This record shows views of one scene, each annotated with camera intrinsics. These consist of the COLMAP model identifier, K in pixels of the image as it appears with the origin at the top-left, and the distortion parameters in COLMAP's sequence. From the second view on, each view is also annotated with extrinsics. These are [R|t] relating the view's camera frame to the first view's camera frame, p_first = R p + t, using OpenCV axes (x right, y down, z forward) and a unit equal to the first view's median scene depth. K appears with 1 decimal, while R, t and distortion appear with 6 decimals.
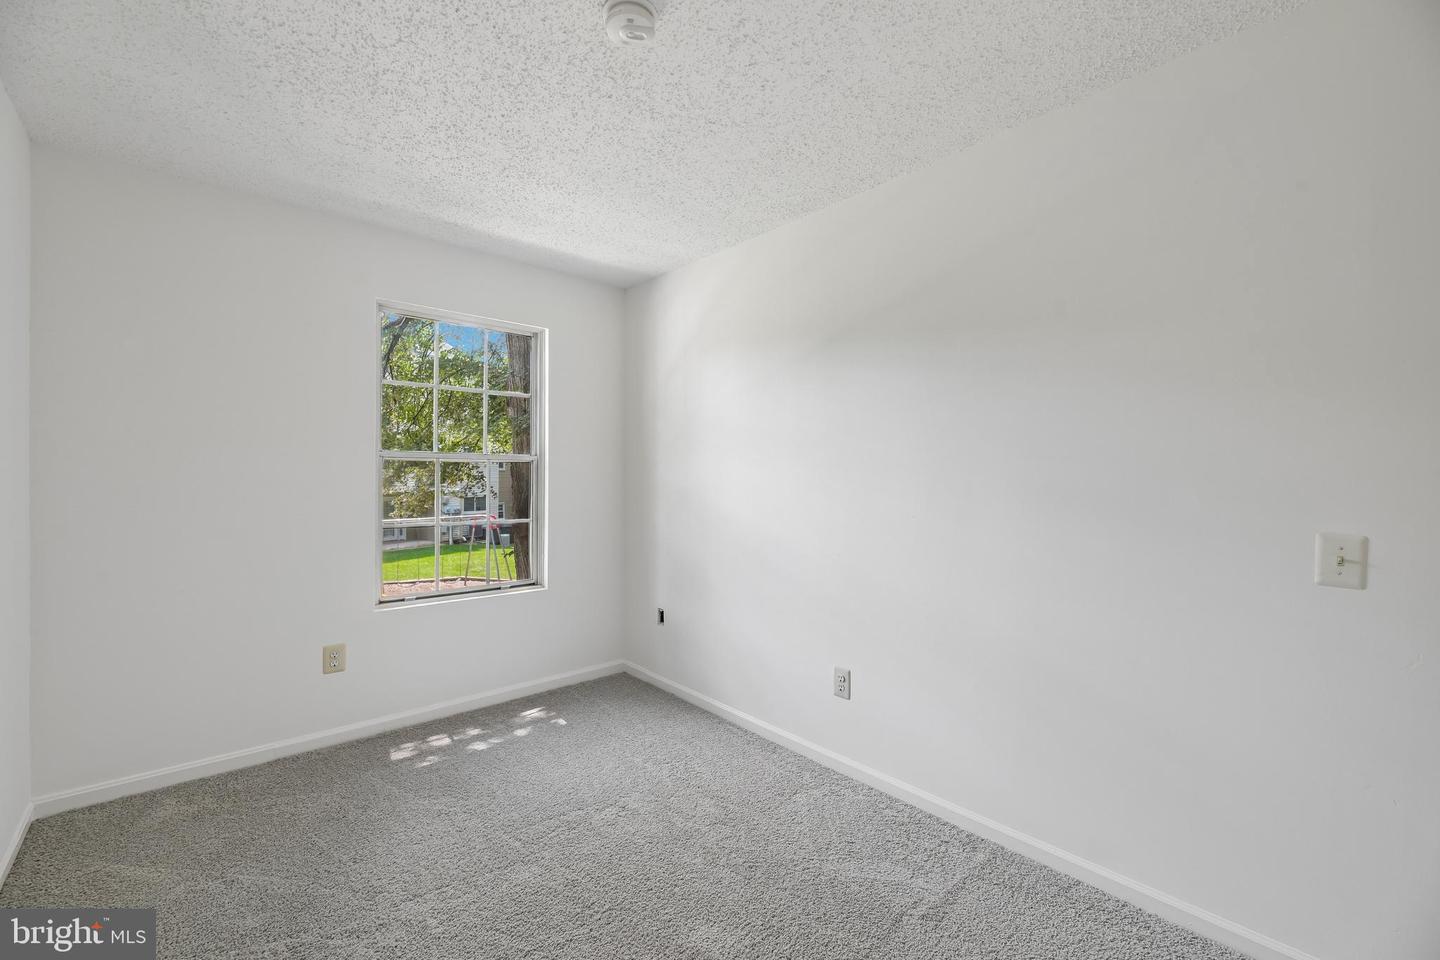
lens RADIAL K [[611.5, 0, 707.0], [0, 611.5, 469.6], [0, 0, 1]] dist [-0.000824, -0.000687]
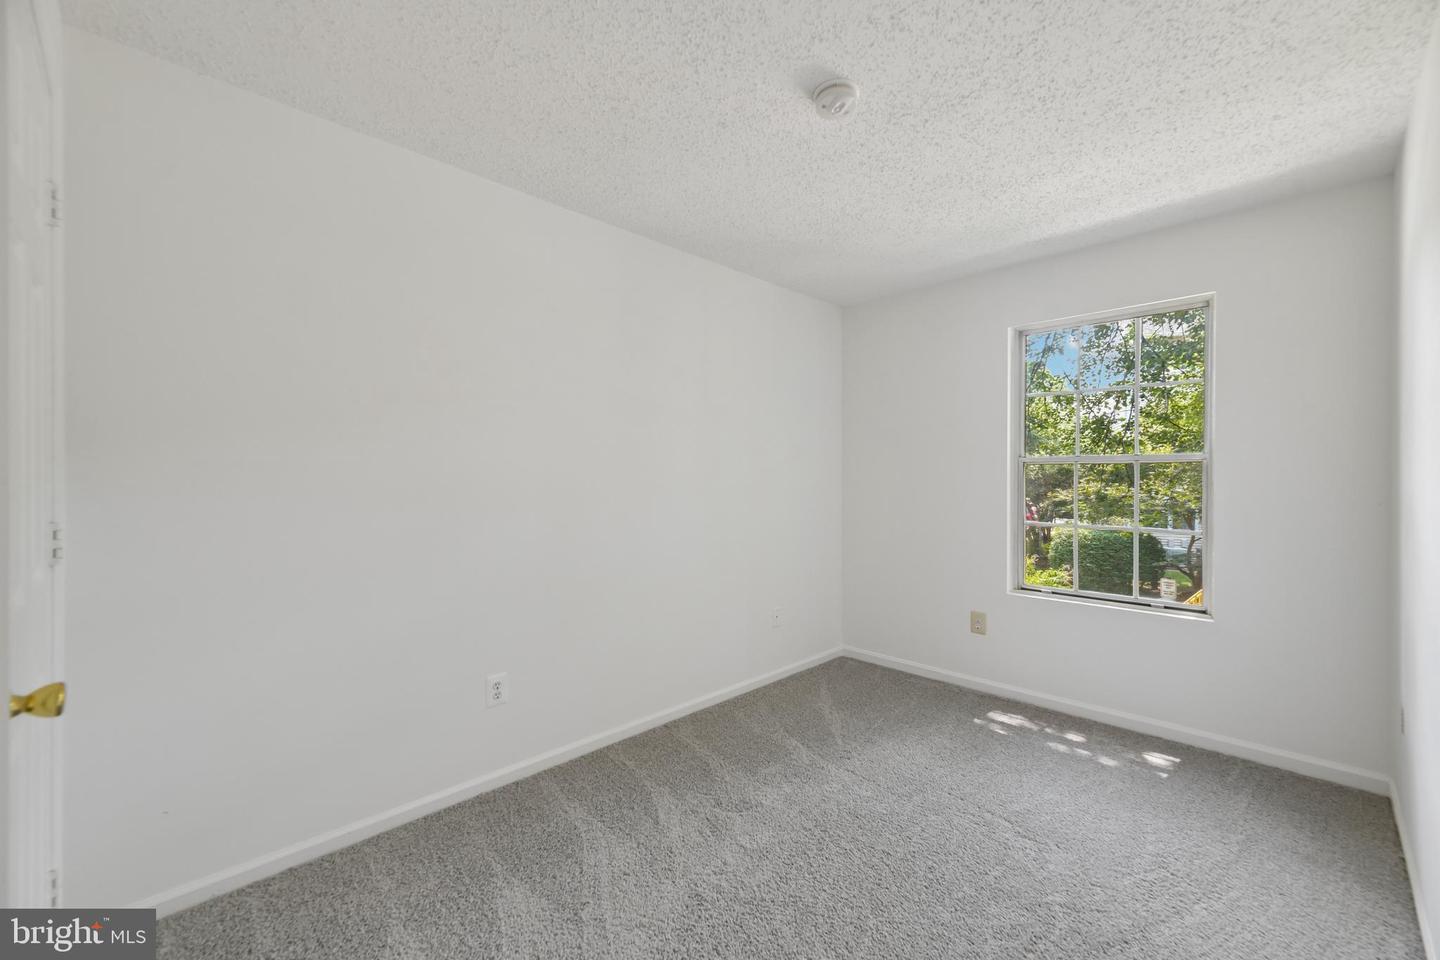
lens RADIAL K [[583.0, 0, 731.4], [0, 583.0, 468.1], [0, 0, 1]] dist [0.000528, -0.000401]
pose [[0.061877, -0.010511, -0.998028, 0.549713], [0.013607, 0.999860, -0.009687, -0.005625], [0.997991, -0.012981, 0.062011, 0.406523]]
